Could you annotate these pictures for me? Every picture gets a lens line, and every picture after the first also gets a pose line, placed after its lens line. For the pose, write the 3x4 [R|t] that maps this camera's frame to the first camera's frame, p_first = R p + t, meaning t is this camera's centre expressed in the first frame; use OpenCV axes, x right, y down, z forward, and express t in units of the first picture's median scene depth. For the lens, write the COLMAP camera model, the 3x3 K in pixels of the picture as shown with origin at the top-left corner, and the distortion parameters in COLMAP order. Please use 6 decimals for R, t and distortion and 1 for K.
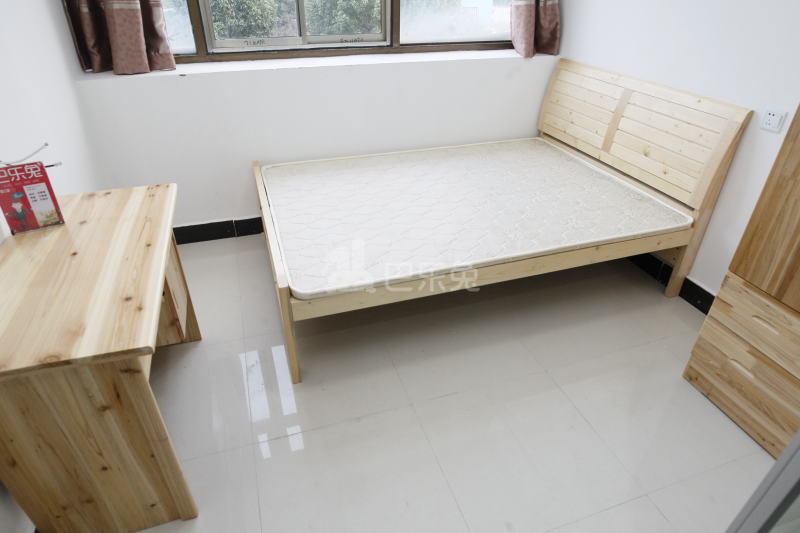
lens RADIAL K [[475.1, 0, 400.0], [0, 475.1, 270.5], [0, 0, 1]] dist [-0.031151, 0.001759]
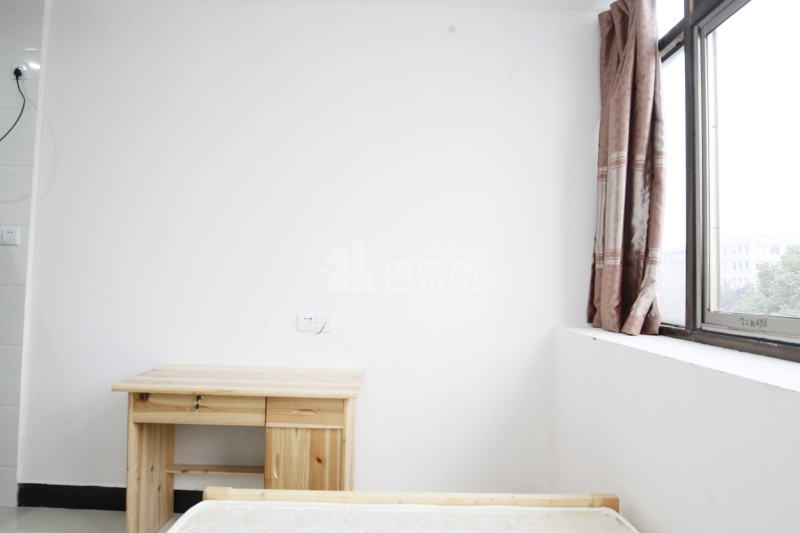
lens RADIAL K [[471.8, 0, 402.5], [0, 471.8, 266.5], [0, 0, 1]] dist [-0.031261, 0.000552]
pose [[-0.299349, -0.057721, -0.952396, 0.355010], [-0.541276, 0.832283, 0.119688, -0.434863], [0.785755, 0.551337, -0.280386, 0.904271]]
